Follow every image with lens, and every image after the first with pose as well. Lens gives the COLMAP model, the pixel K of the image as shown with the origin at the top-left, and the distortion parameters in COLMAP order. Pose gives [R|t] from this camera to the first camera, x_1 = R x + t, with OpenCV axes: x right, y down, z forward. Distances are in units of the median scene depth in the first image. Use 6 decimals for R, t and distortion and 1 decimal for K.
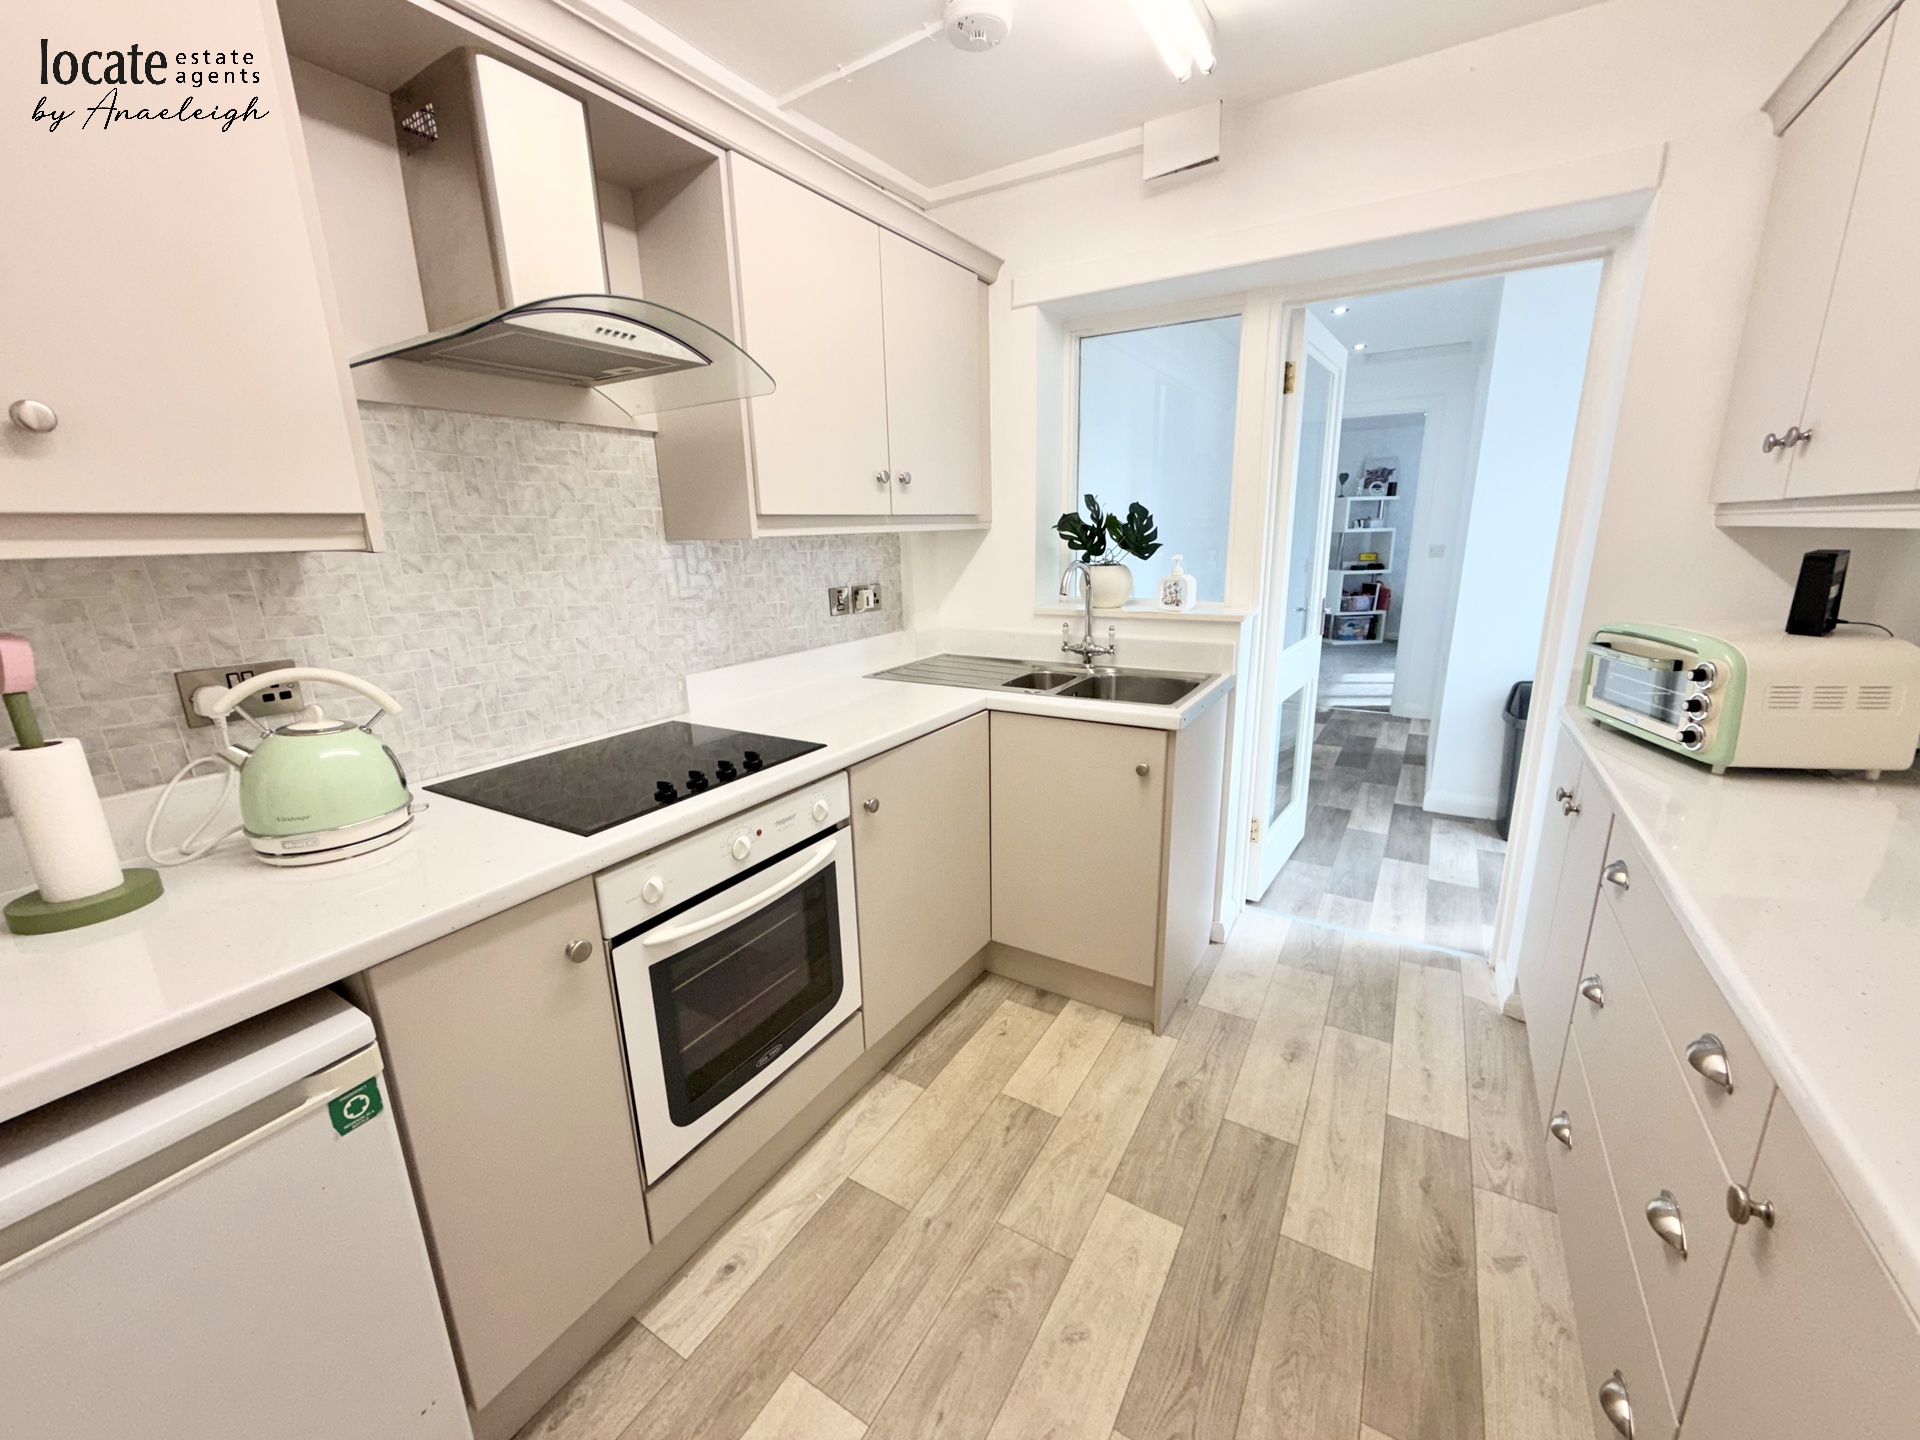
lens RADIAL K [[762.7, 0, 955.4], [0, 762.7, 722.0], [0, 0, 1]] dist [0.000180, -0.000255]
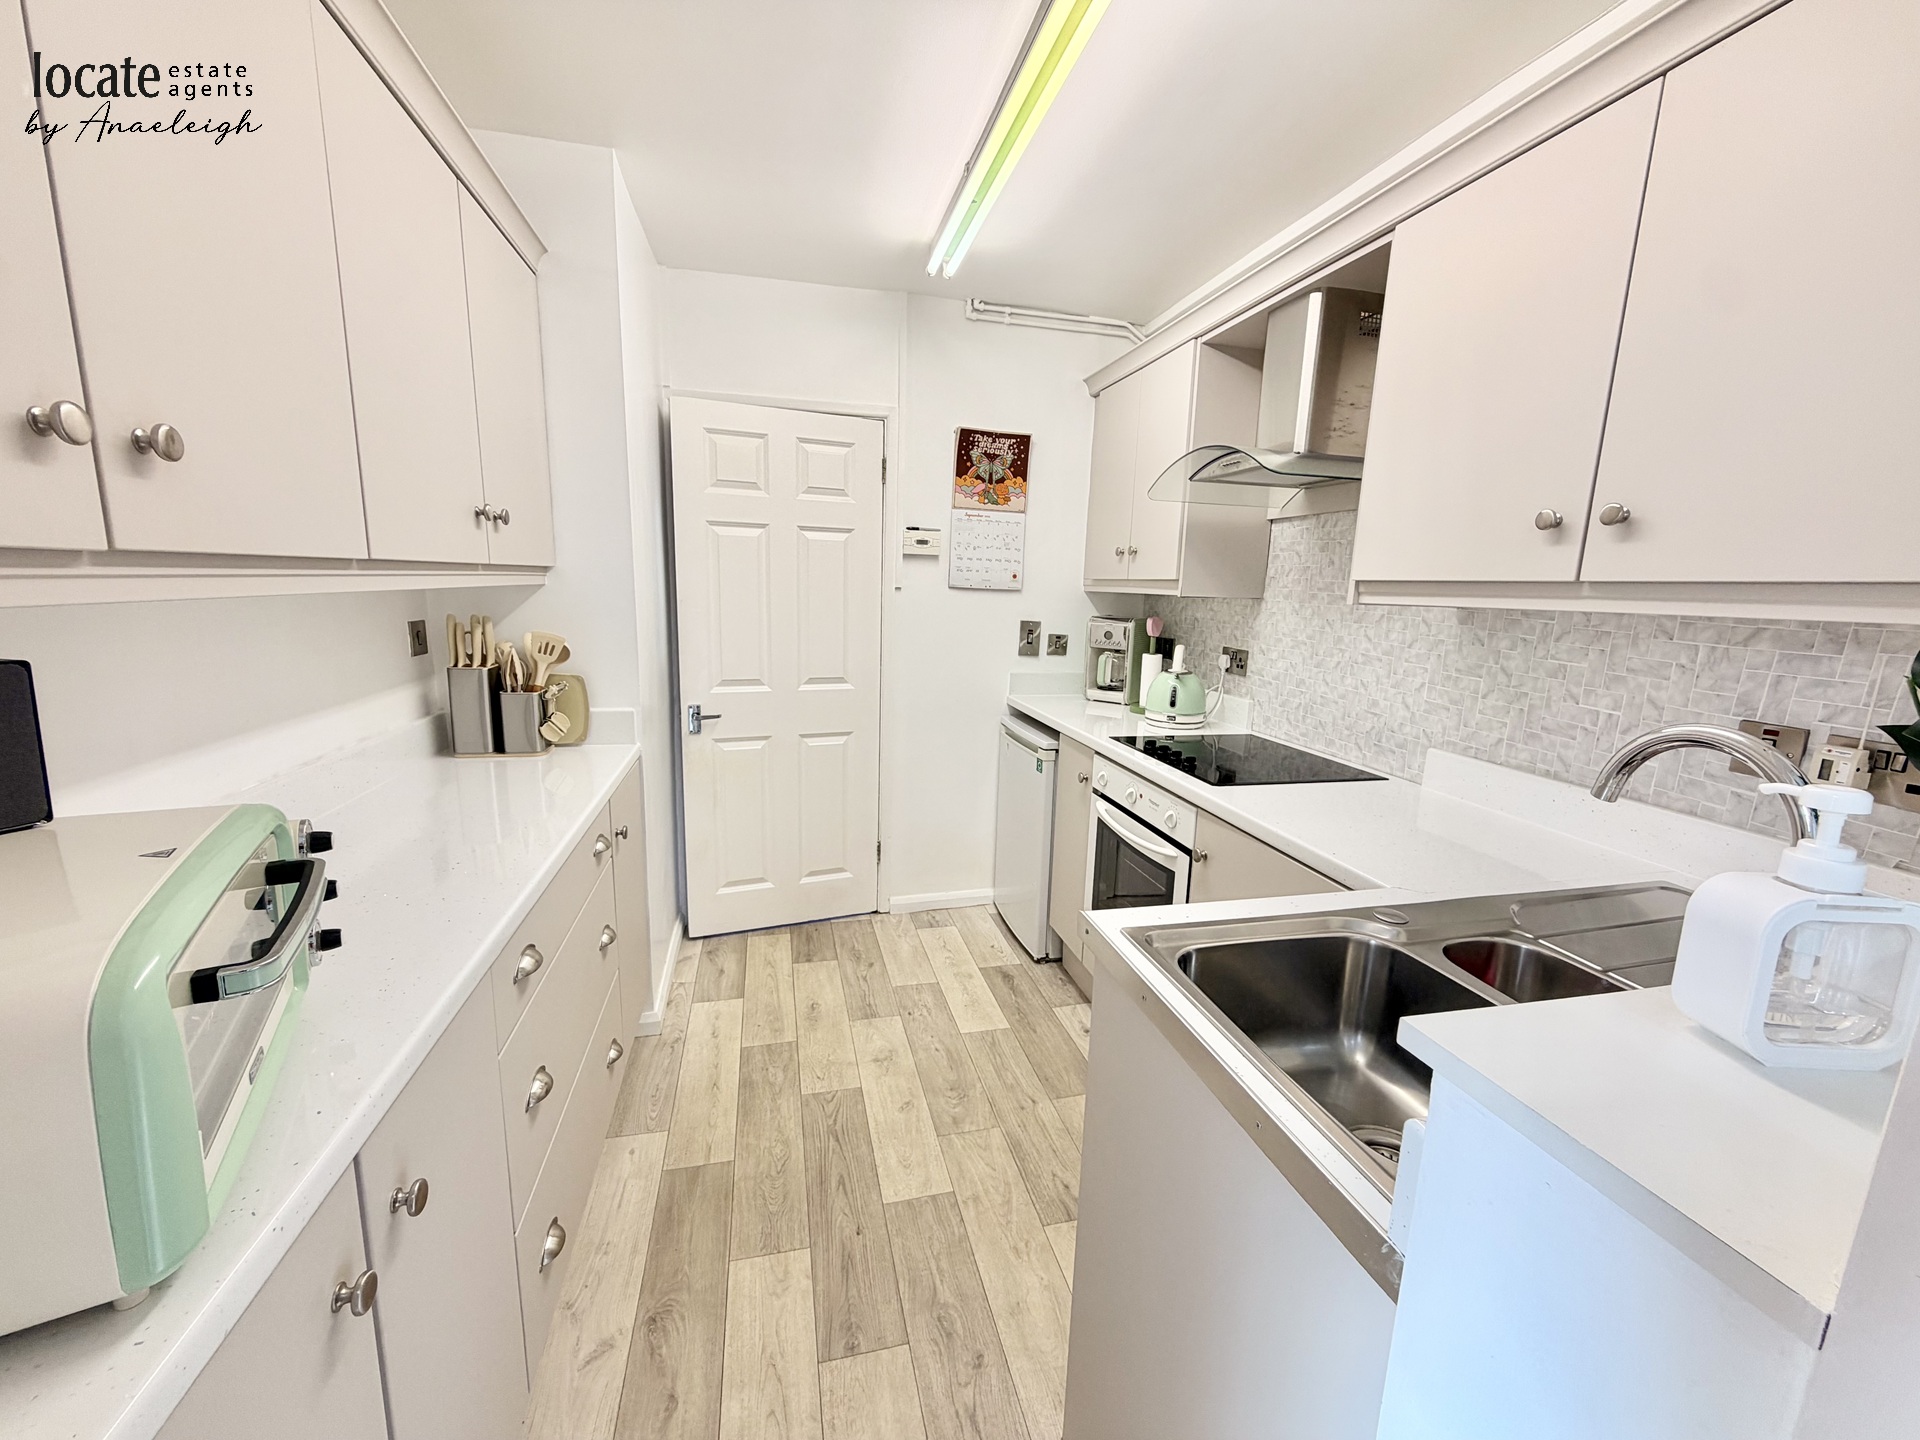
lens RADIAL K [[759.6, 0, 951.9], [0, 759.6, 725.1], [0, 0, 1]] dist [-0.000537, -0.000084]
pose [[-0.709898, 0.130971, -0.692020, 0.858698], [-0.187445, 0.911987, 0.364889, -0.382754], [0.678903, 0.388750, -0.622867, 1.408013]]
